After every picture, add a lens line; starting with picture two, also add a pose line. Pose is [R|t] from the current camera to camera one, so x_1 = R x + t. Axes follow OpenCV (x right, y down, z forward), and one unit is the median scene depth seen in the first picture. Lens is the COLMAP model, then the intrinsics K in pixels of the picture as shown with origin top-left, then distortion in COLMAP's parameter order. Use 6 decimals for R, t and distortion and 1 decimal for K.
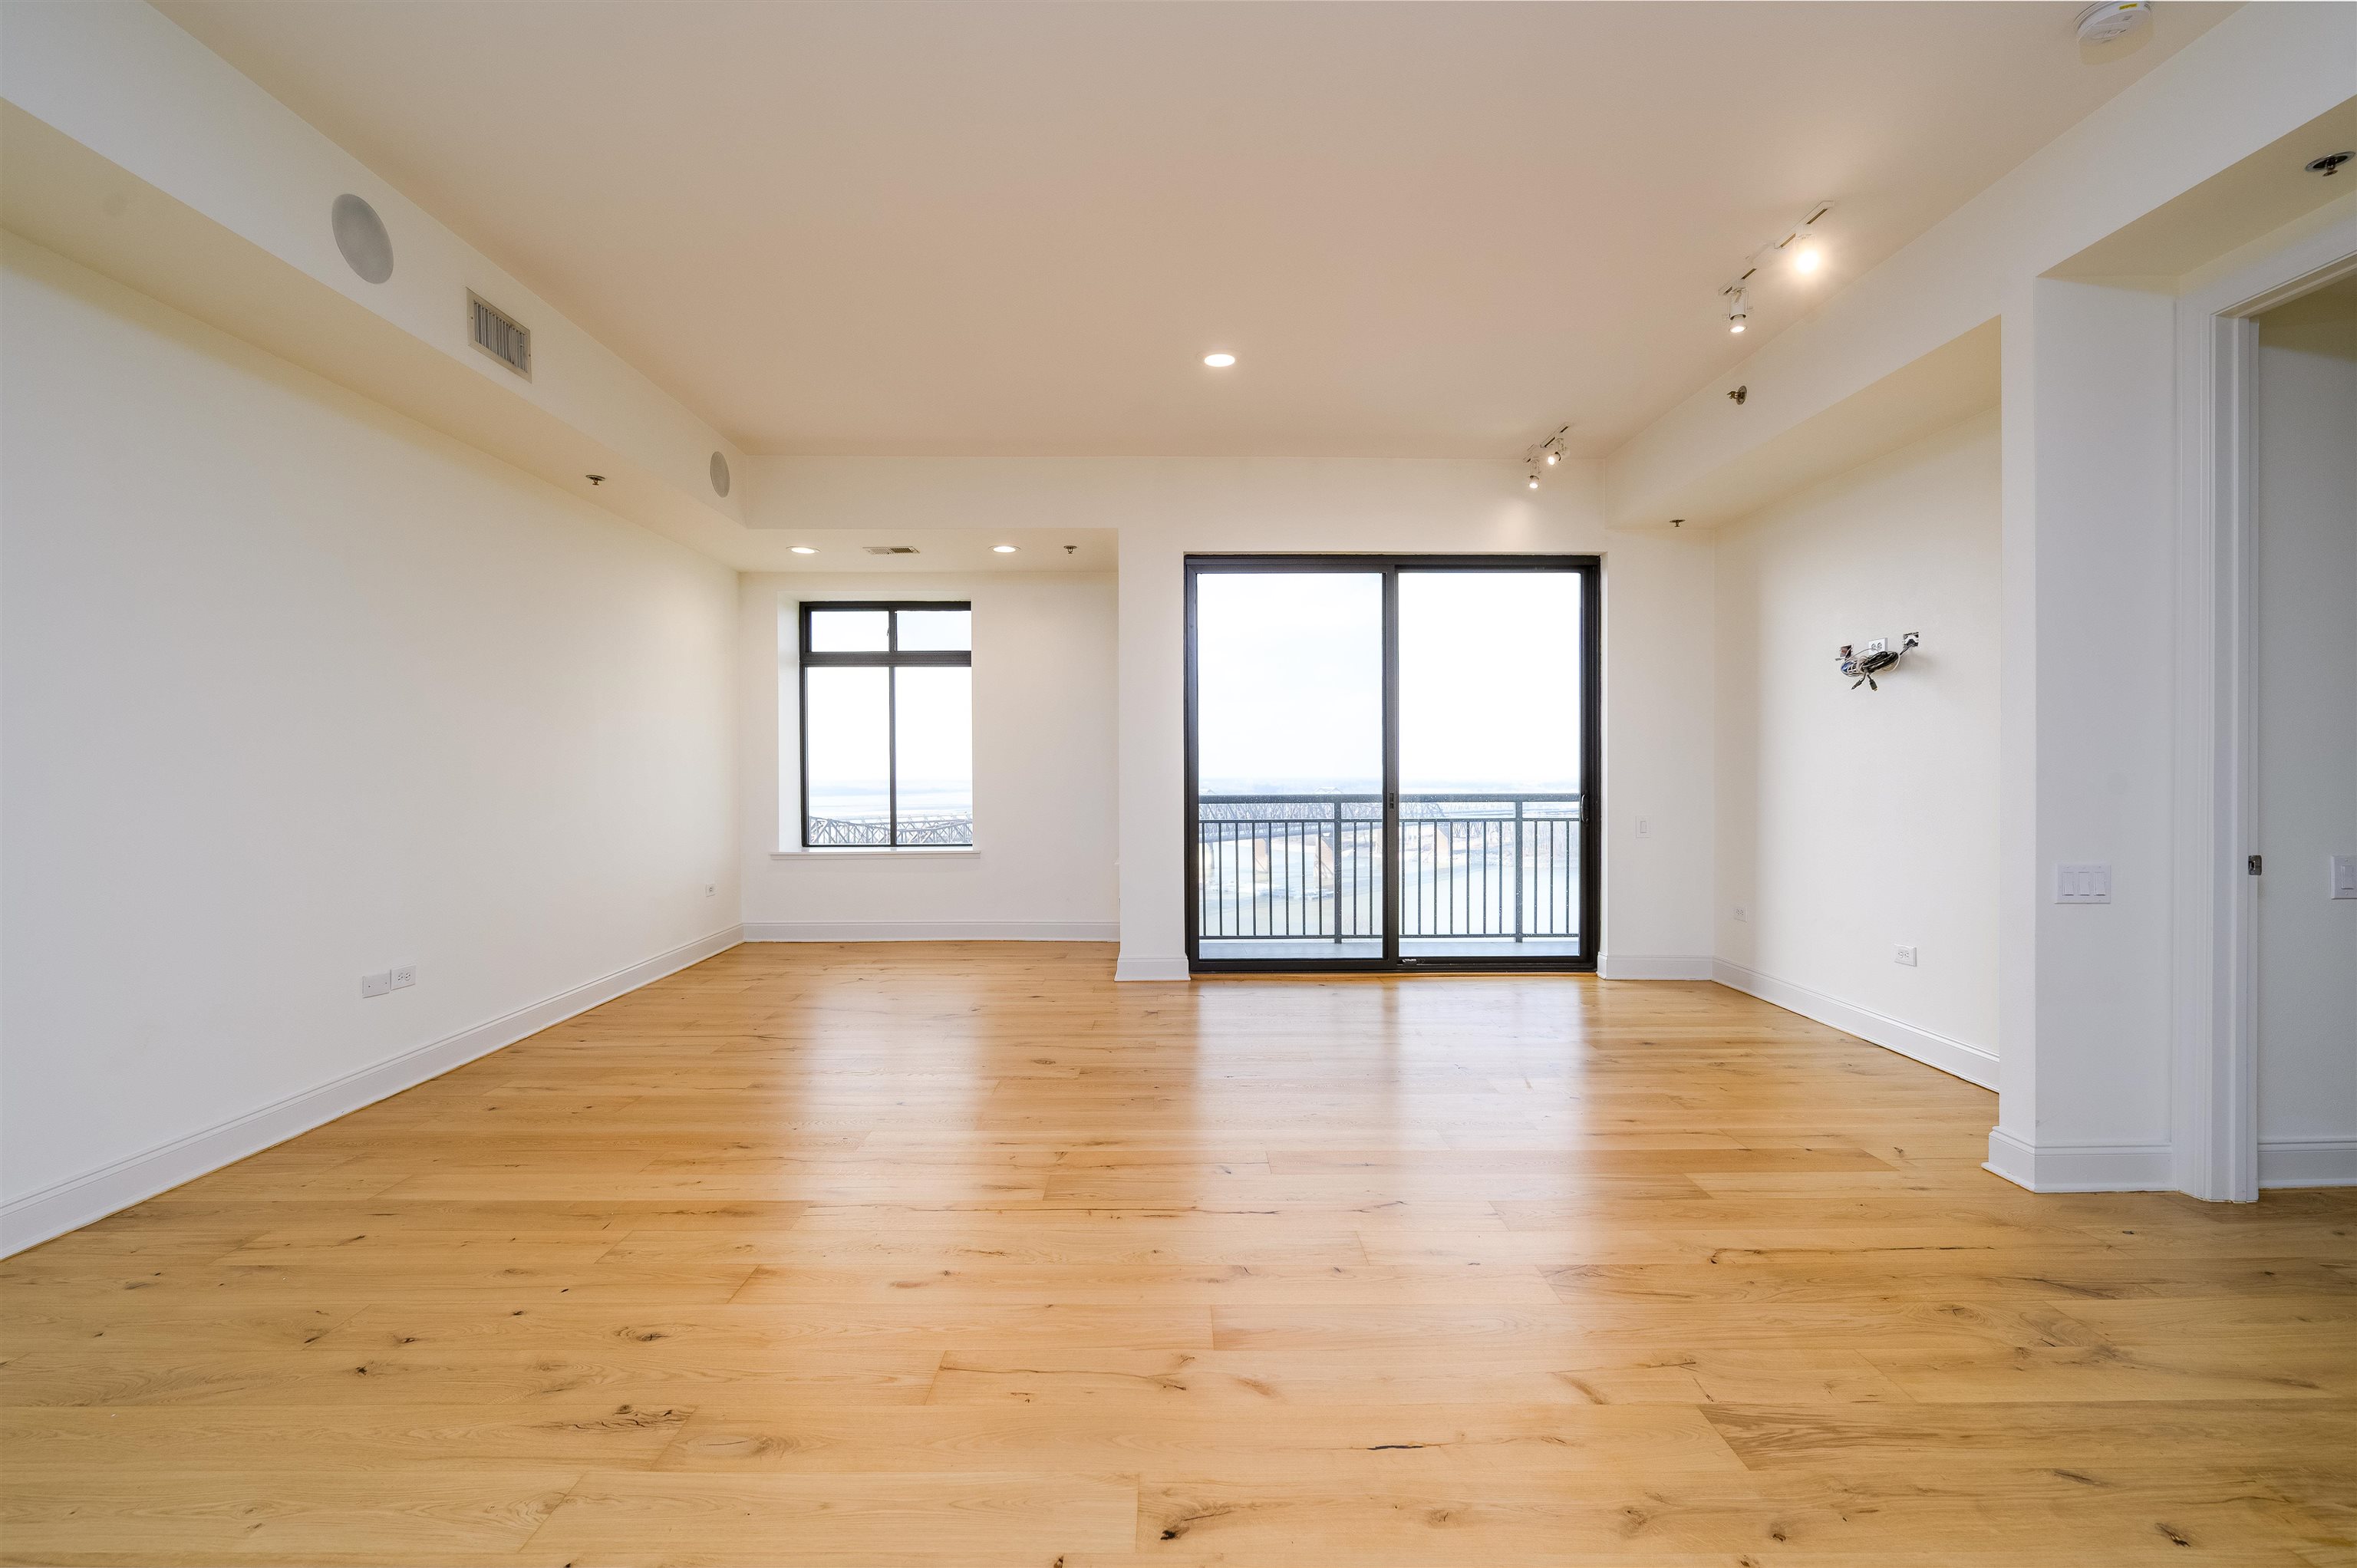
lens RADIAL K [[1032.9, 0, 1175.6], [0, 1032.9, 783.7], [0, 0, 1]] dist [-0.001164, -0.000829]
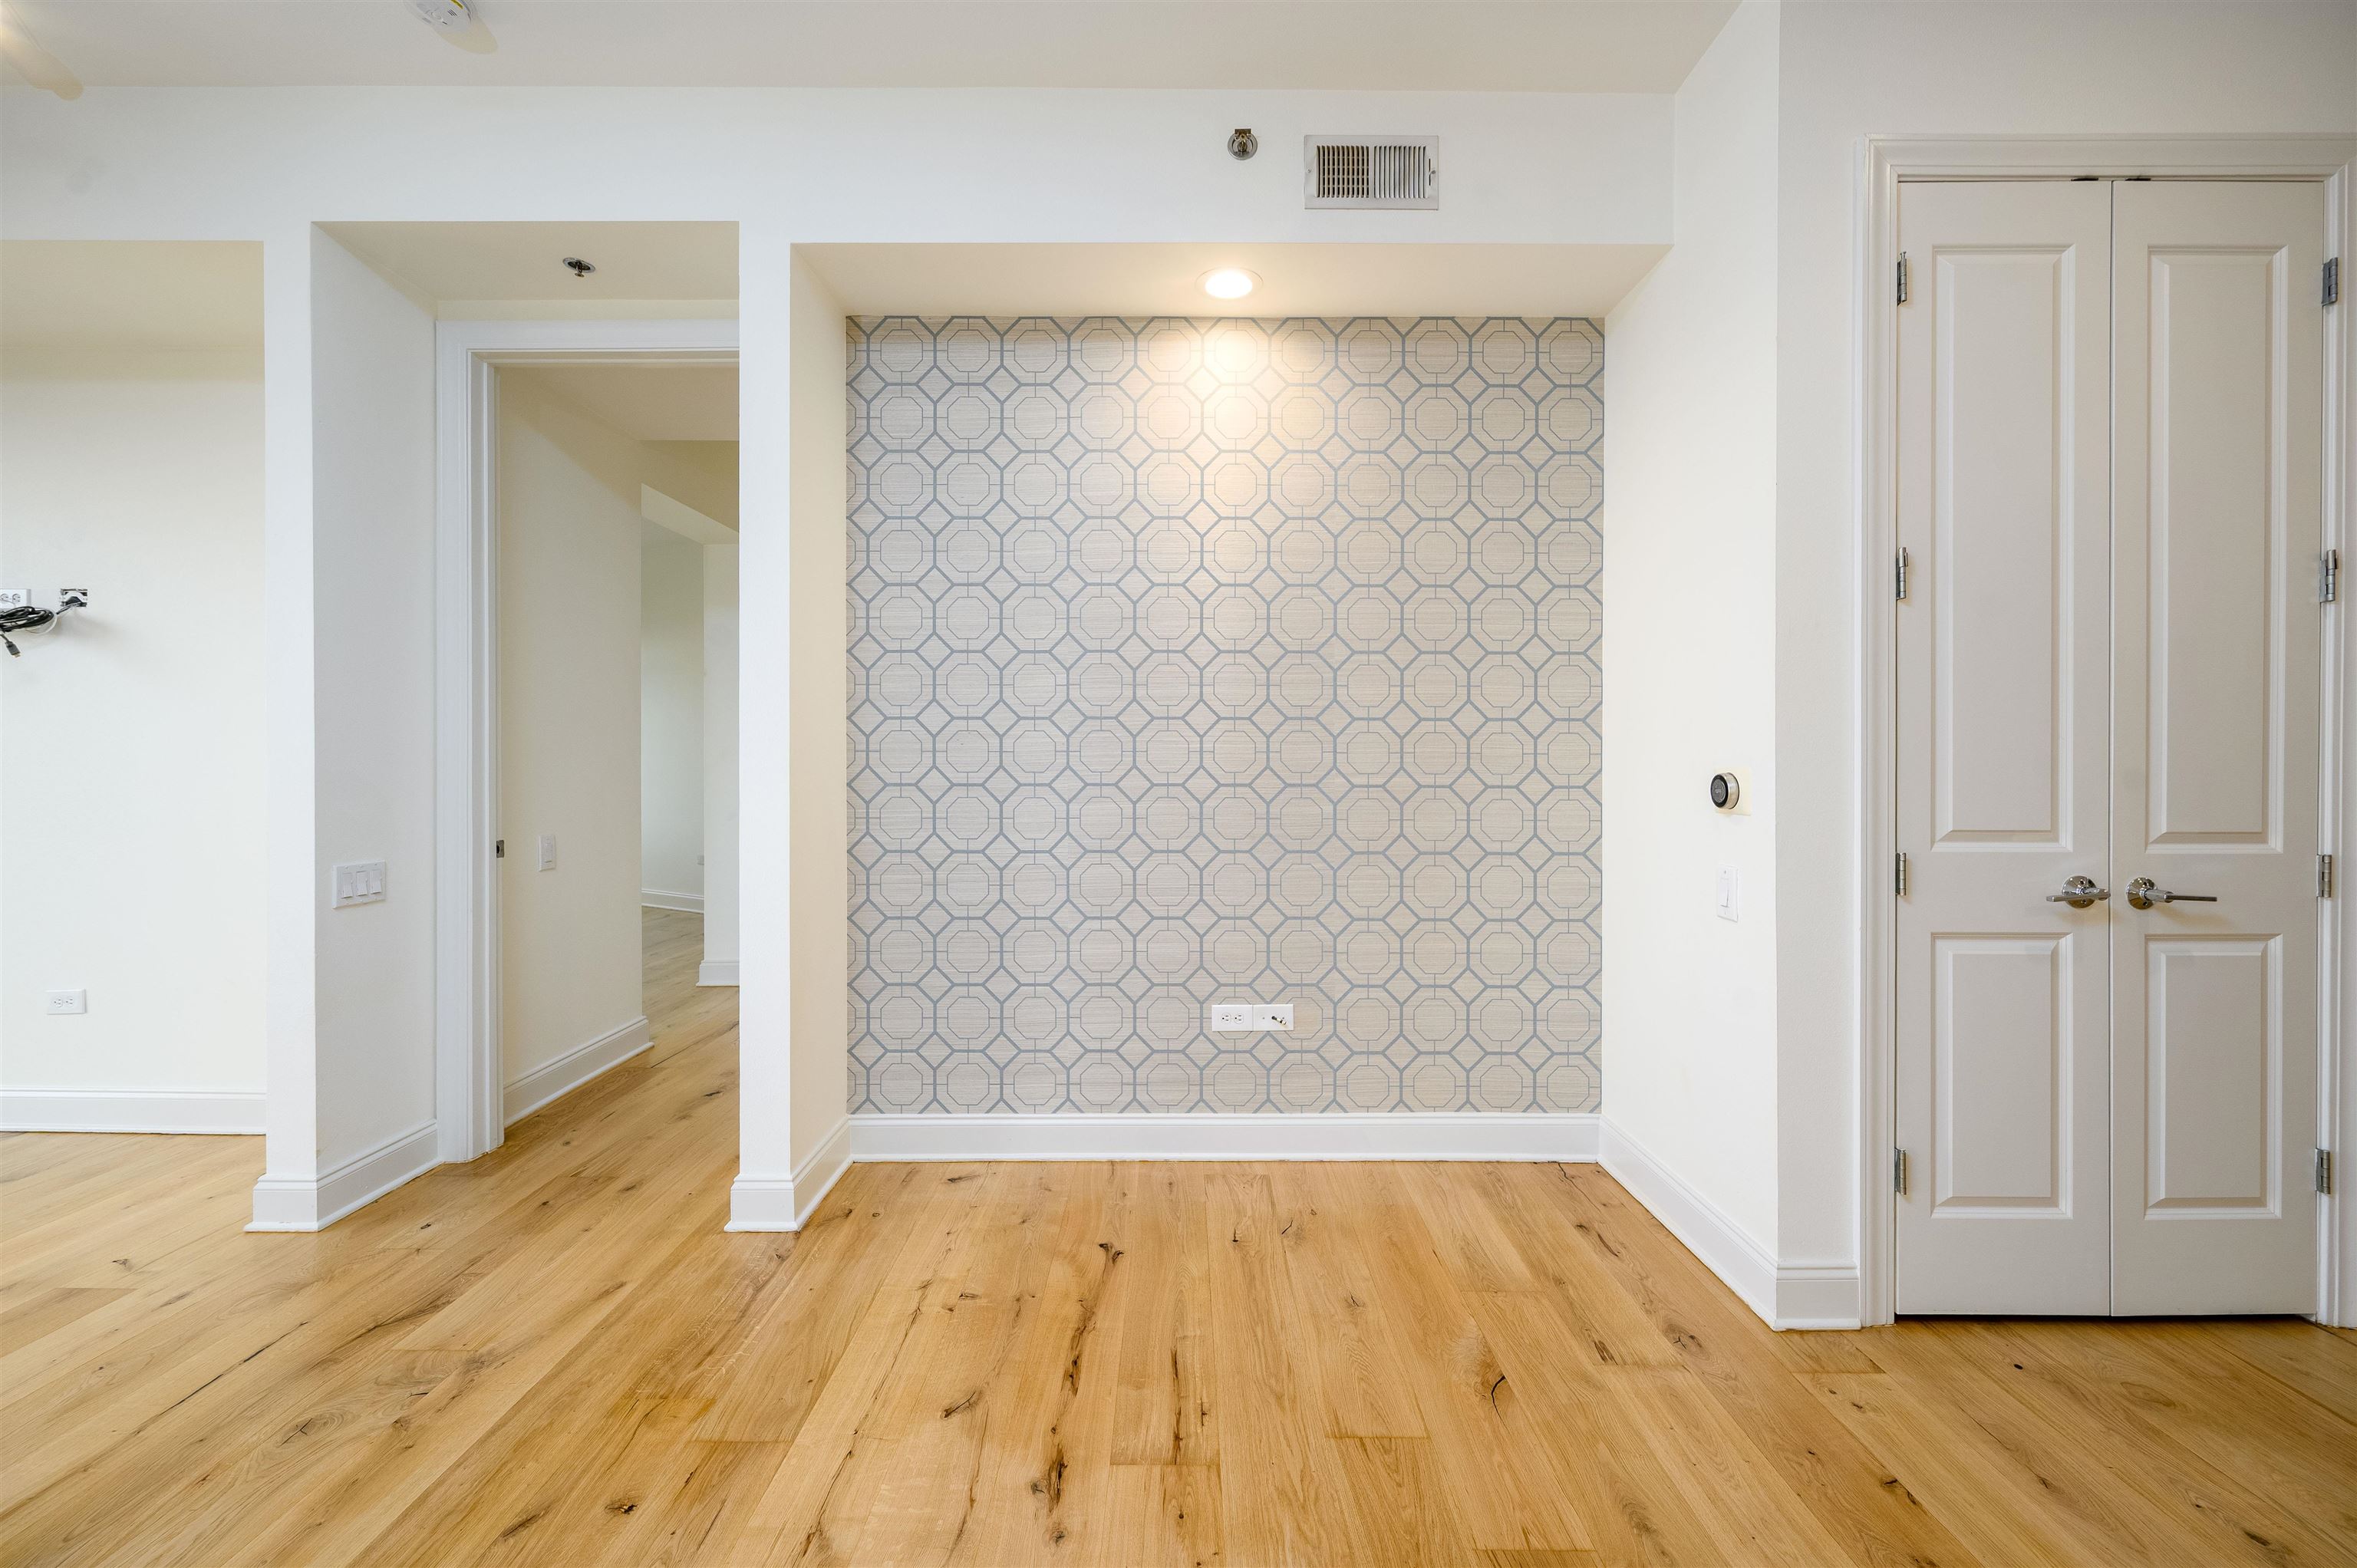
lens RADIAL K [[937.0, 0, 1182.3], [0, 937.0, 768.3], [0, 0, 1]] dist [-0.000762, 0.000542]
pose [[0.013457, 0.000874, 0.999909, 0.019148], [0.008637, 0.999962, -0.000991, -0.002774], [-0.999872, 0.008650, 0.013449, 0.217978]]
